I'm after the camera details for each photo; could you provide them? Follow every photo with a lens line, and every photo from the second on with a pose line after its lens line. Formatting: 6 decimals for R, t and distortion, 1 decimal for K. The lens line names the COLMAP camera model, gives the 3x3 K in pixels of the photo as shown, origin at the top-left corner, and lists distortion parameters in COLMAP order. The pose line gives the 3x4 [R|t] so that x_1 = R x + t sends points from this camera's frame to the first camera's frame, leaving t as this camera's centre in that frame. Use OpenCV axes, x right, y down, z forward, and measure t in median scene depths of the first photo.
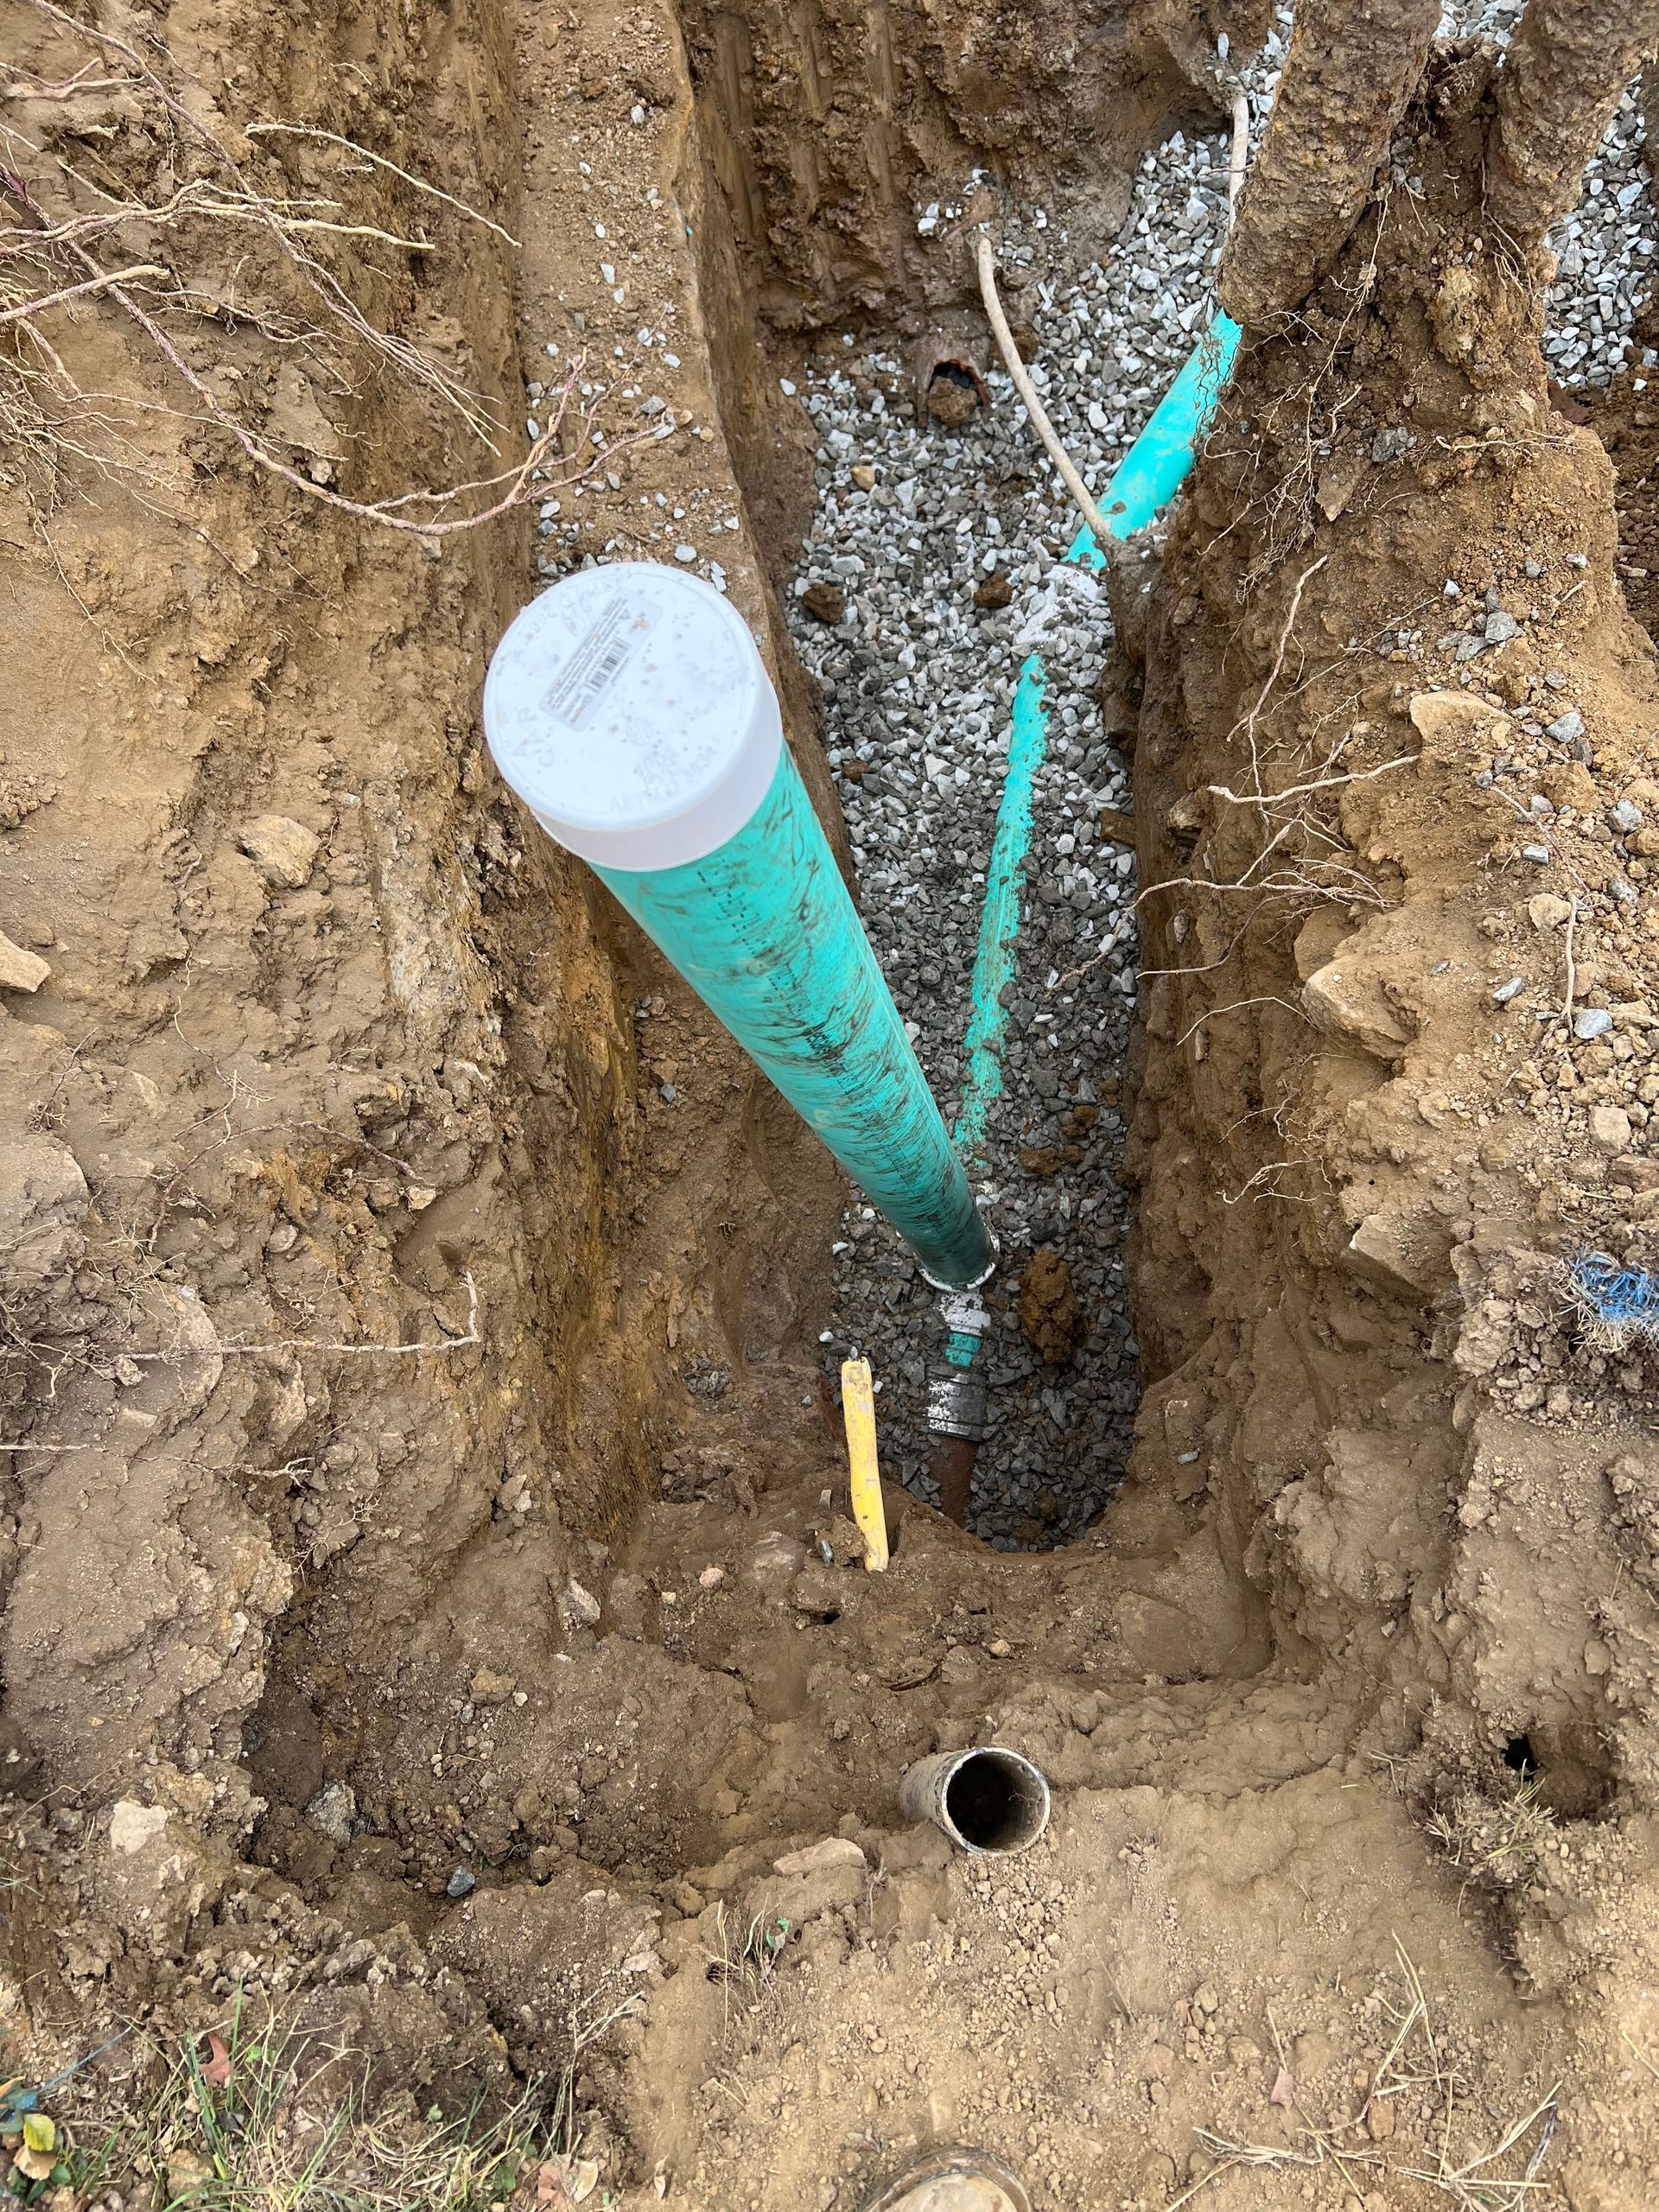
lens RADIAL K [[1664.4, 0, 825.0], [0, 1664.4, 1078.7], [0, 0, 1]] dist [-0.005169, 0.031776]
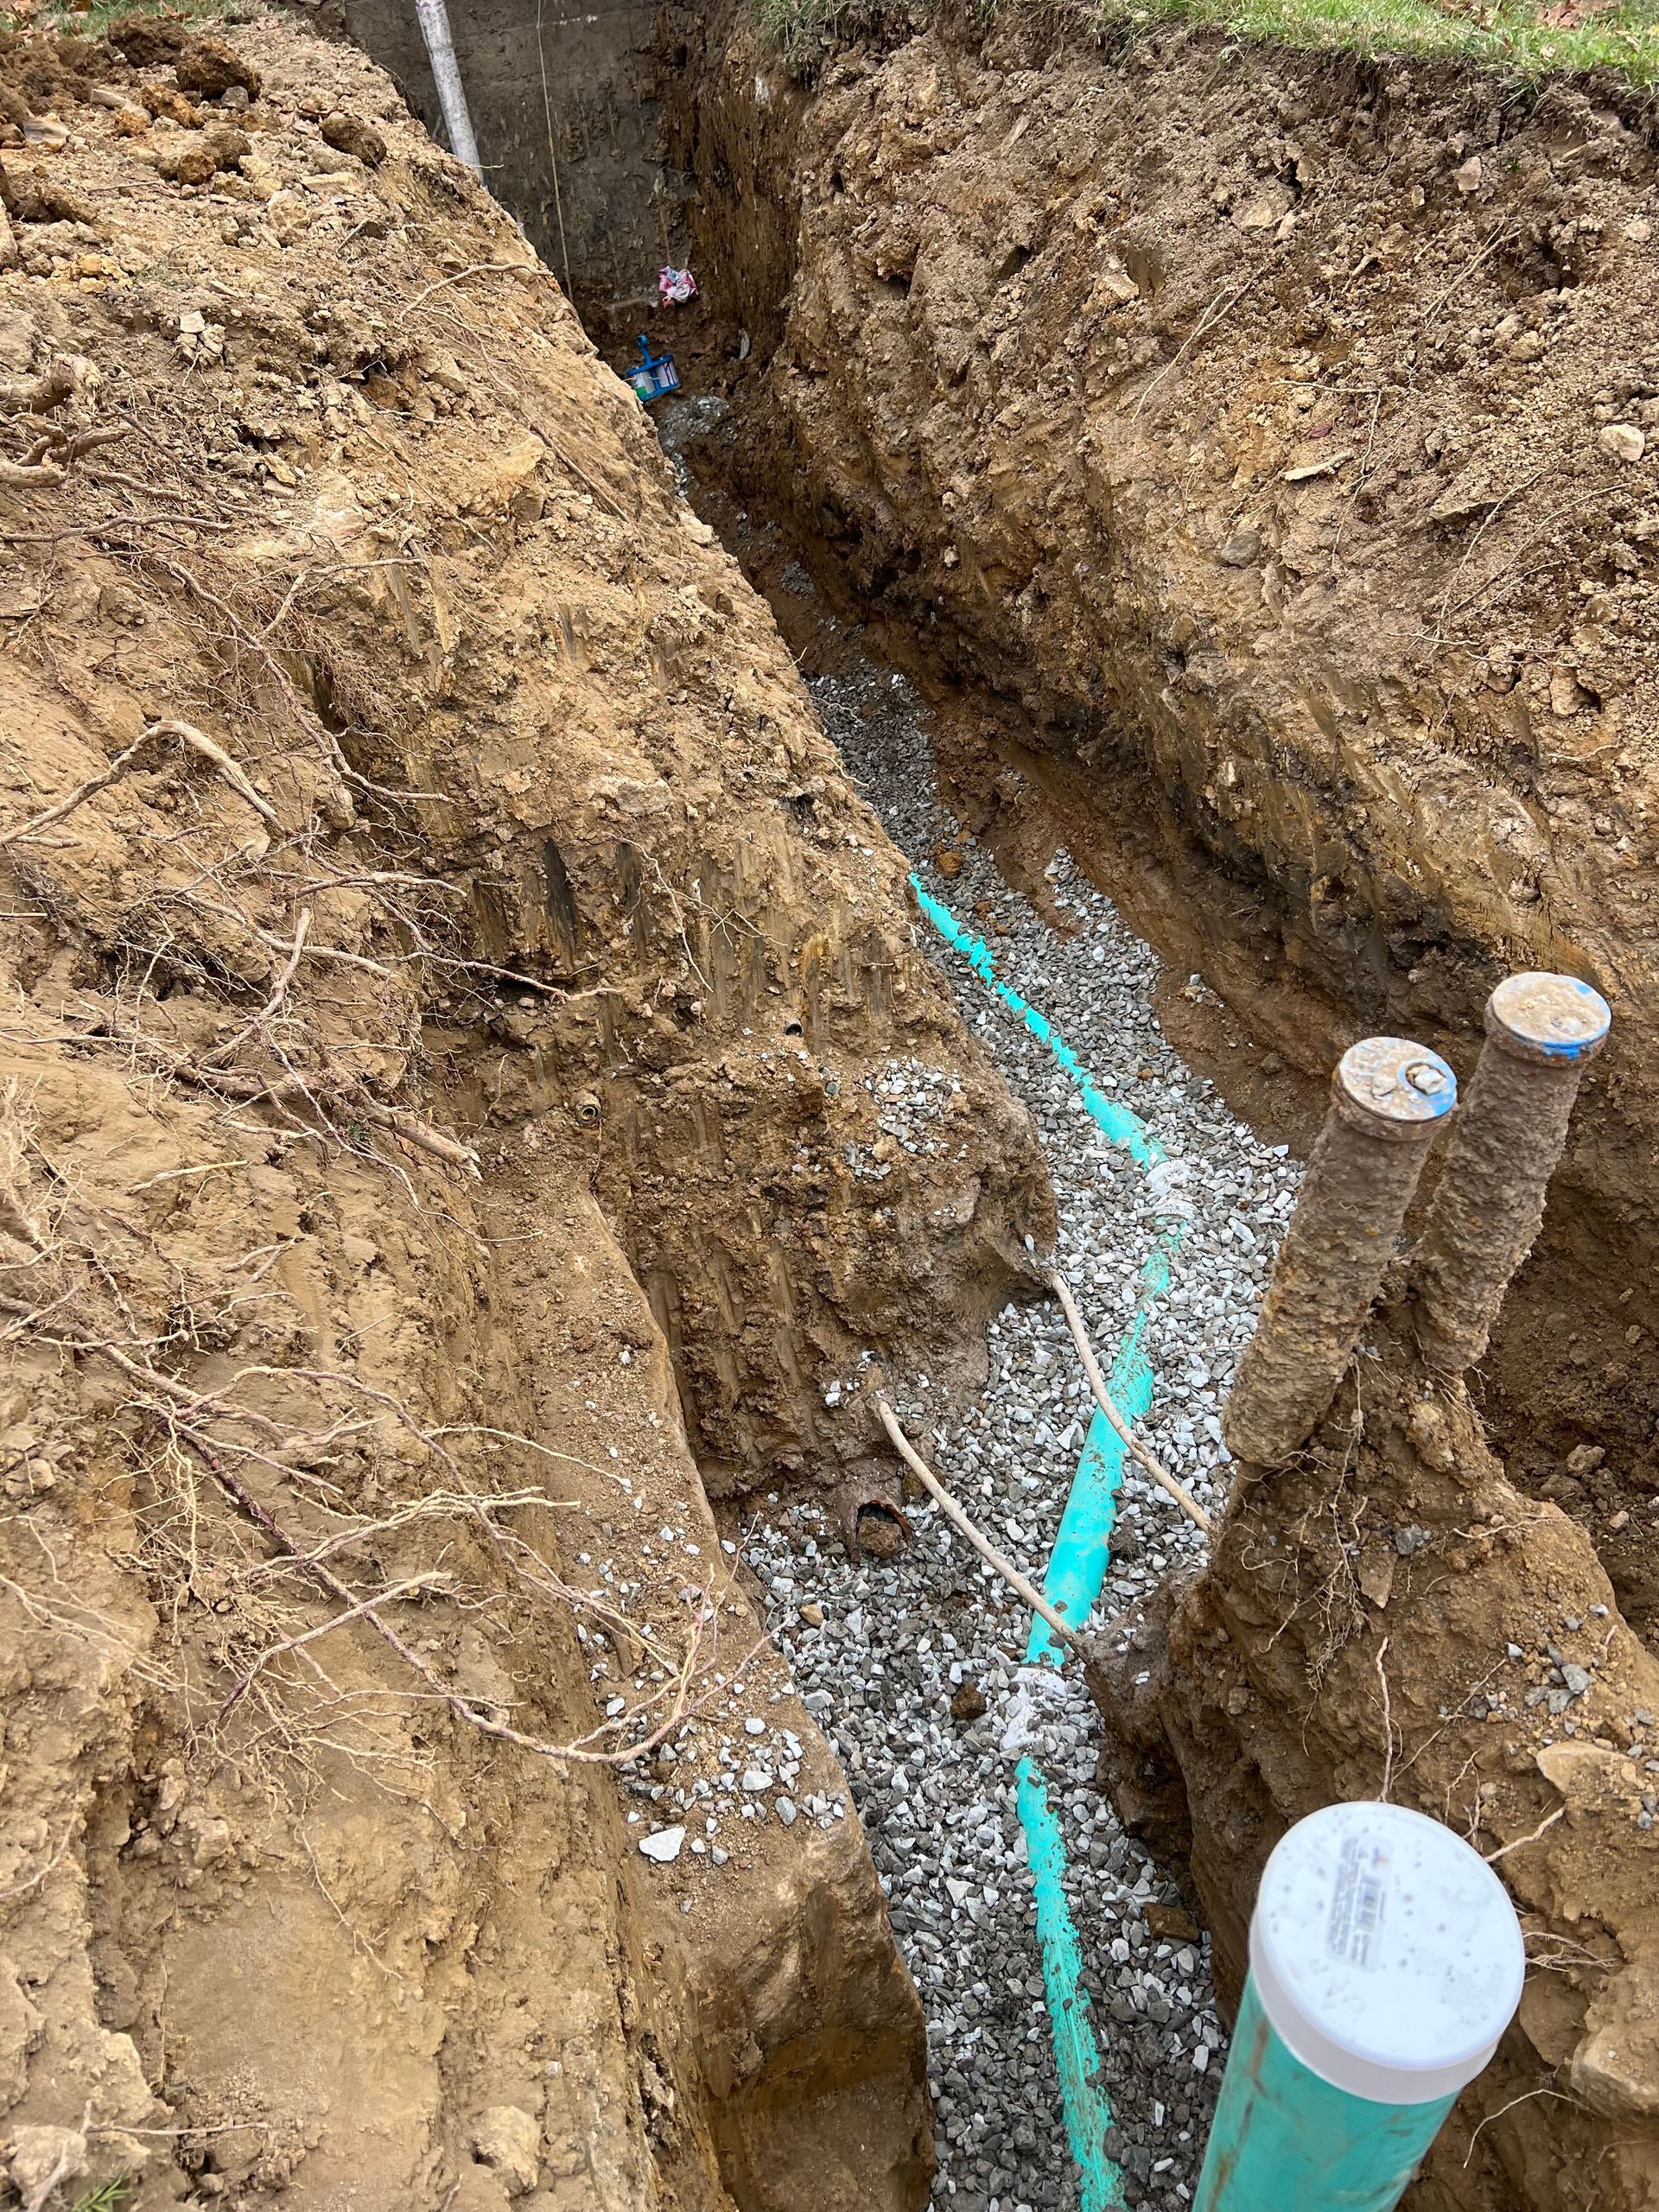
lens RADIAL K [[1620.2, 0, 834.3], [0, 1620.2, 1104.2], [0, 0, 1]] dist [0.006181, -0.007756]
pose [[0.973384, -0.099279, 0.206562, -0.156243], [0.201356, 0.800914, -0.563909, -0.032116], [-0.109454, 0.590492, 0.799587, -0.042093]]
